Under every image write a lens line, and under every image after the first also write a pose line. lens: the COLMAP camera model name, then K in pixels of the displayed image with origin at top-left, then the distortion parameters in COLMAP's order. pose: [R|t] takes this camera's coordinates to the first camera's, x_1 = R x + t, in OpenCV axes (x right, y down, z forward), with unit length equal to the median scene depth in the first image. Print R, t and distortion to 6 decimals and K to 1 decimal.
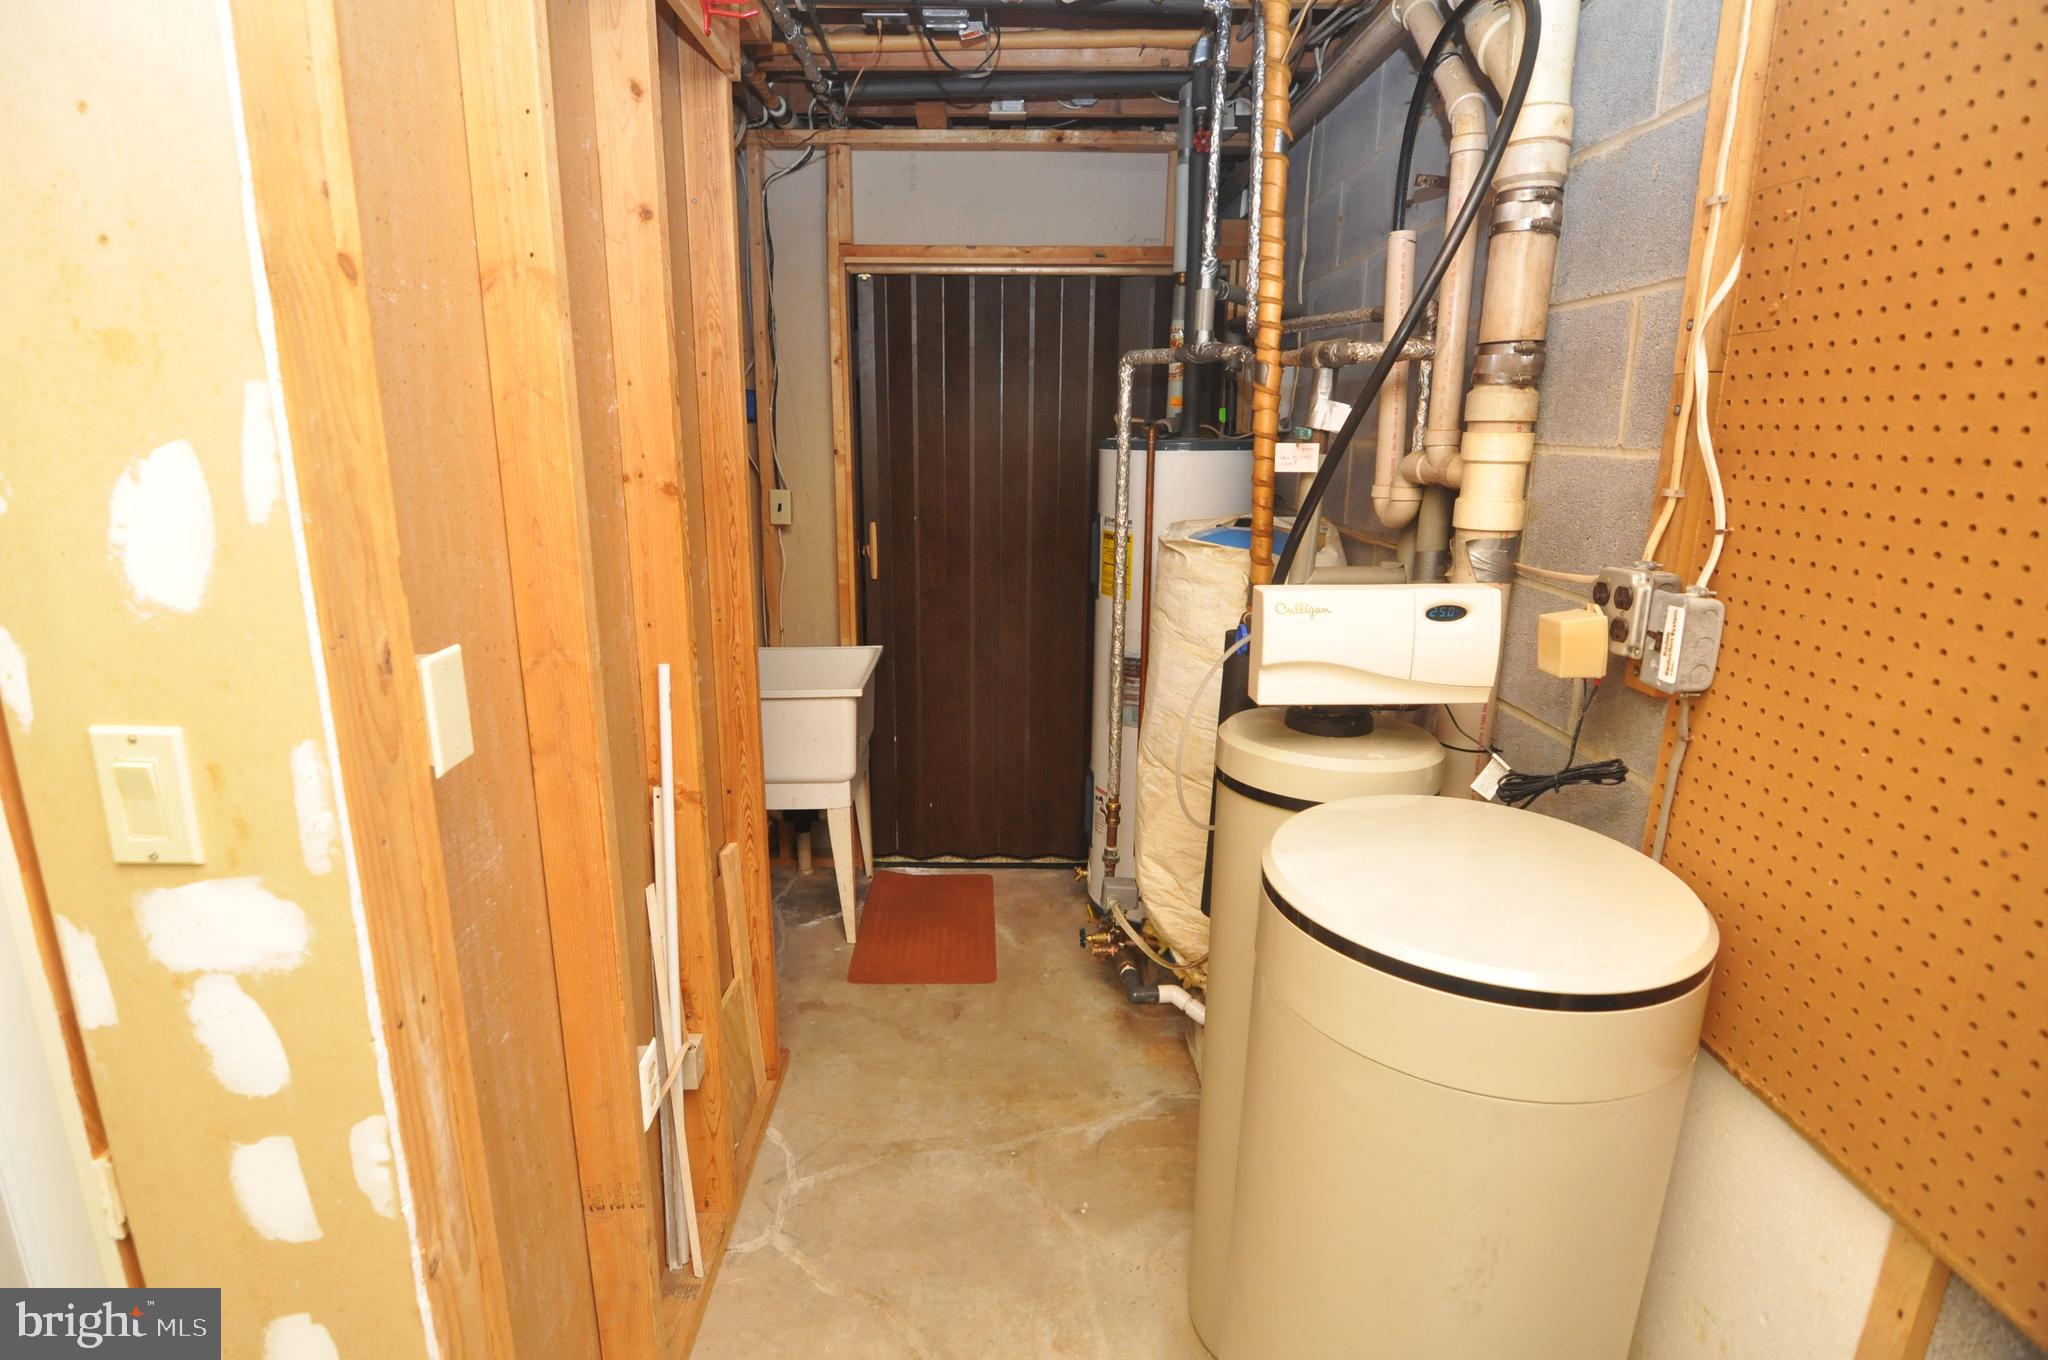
lens RADIAL K [[987.0, 0, 1006.0], [0, 987.0, 666.2], [0, 0, 1]] dist [-0.004254, -0.008081]
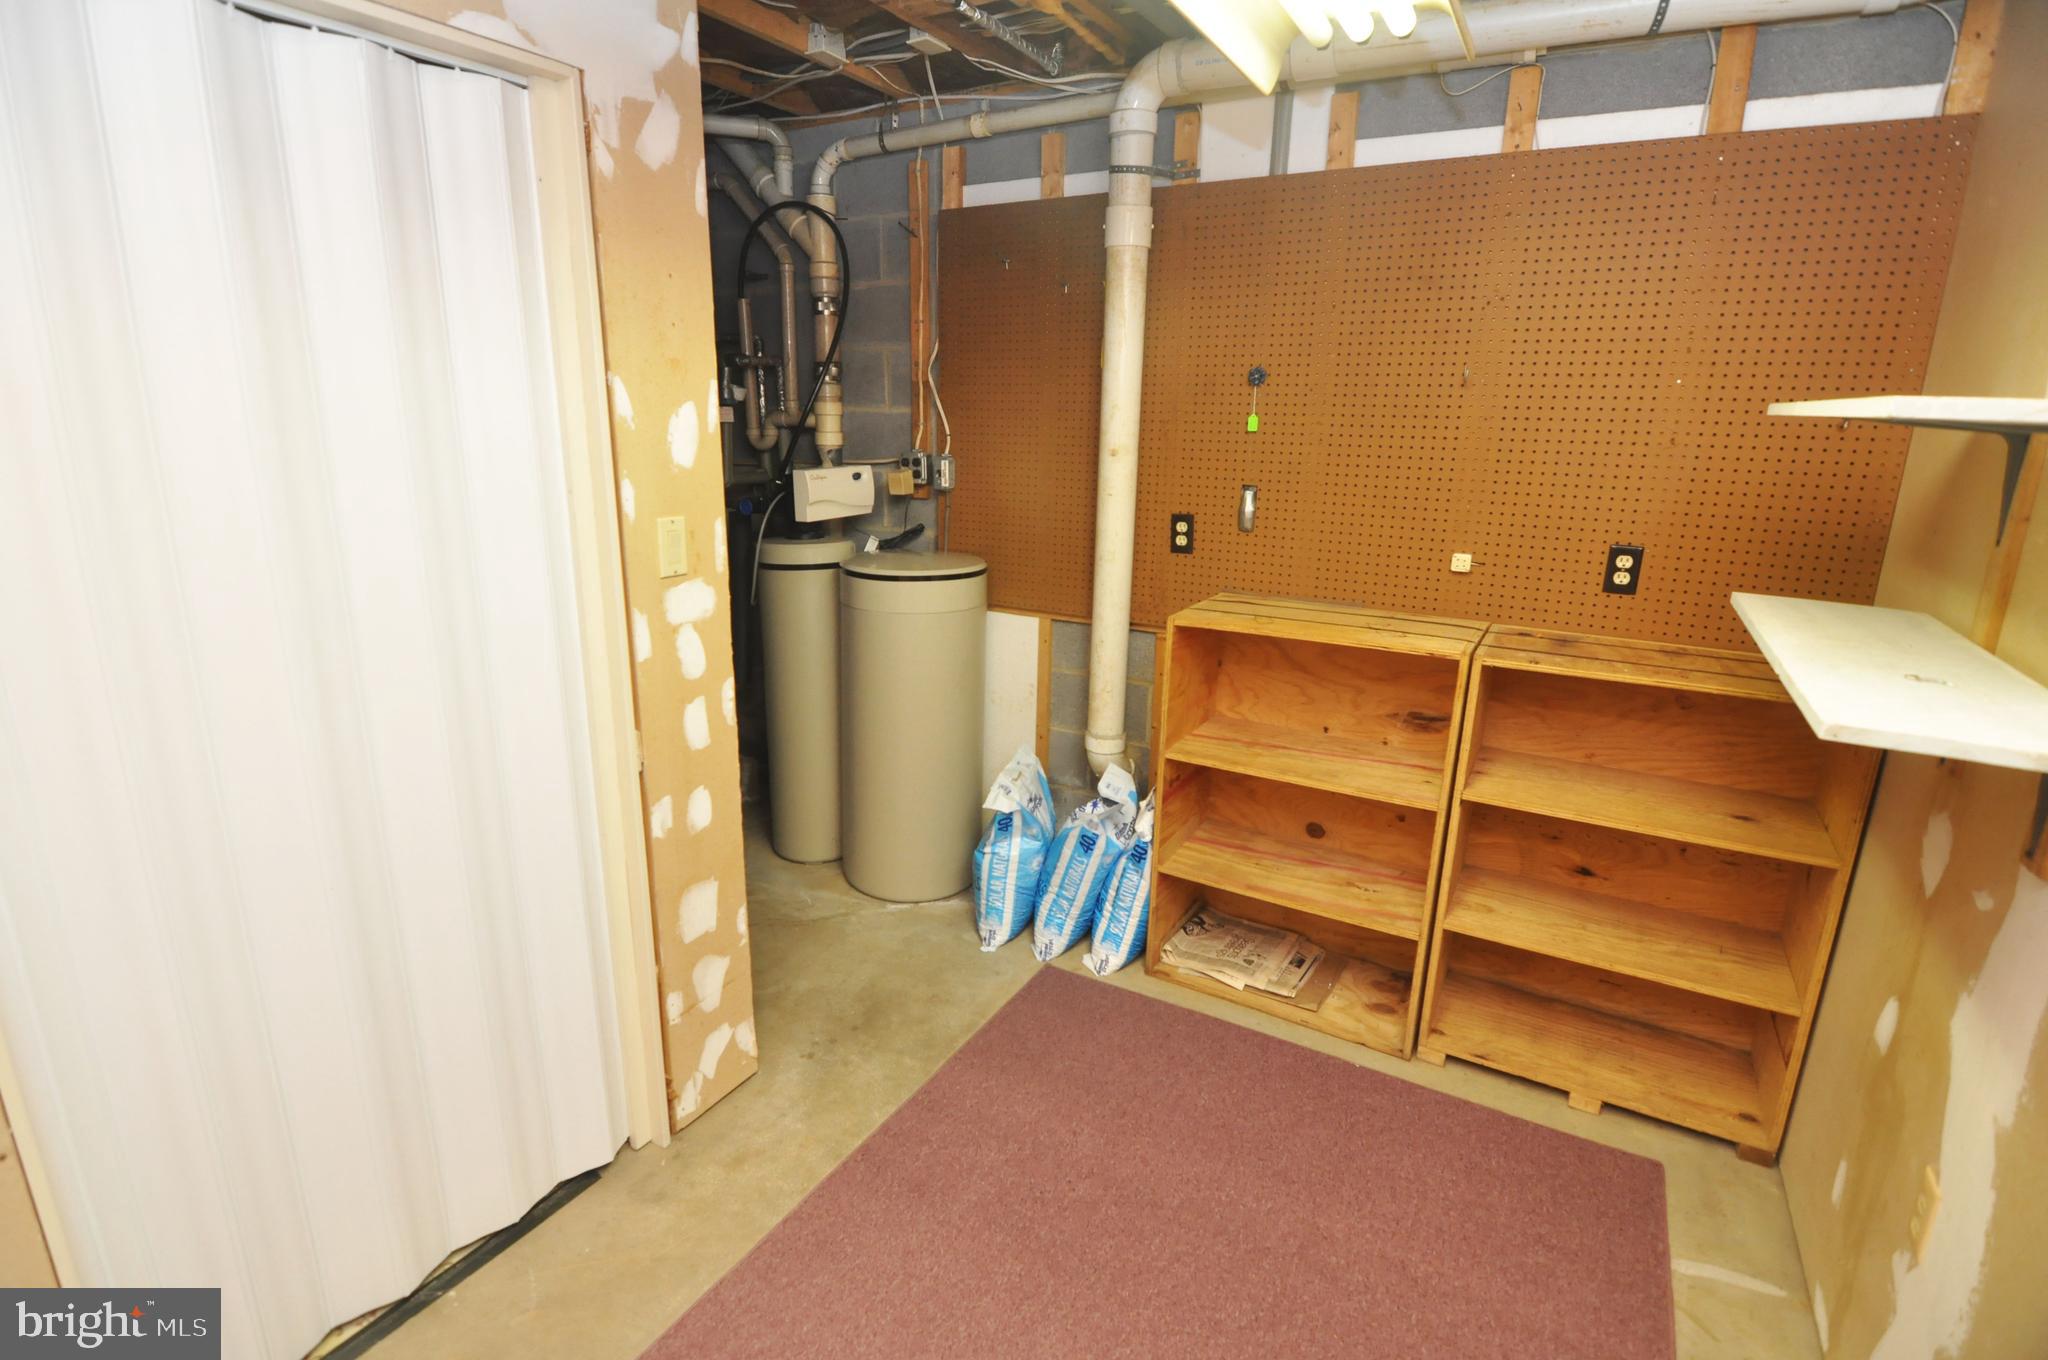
lens RADIAL K [[987.0, 0, 1006.0], [0, 987.0, 666.2], [0, 0, 1]] dist [-0.004254, -0.008081]
pose [[0.515943, -0.215538, 0.829064, -1.792918], [0.191772, 0.972326, 0.133439, 0.178585], [-0.834881, 0.090144, 0.542999, -0.712714]]
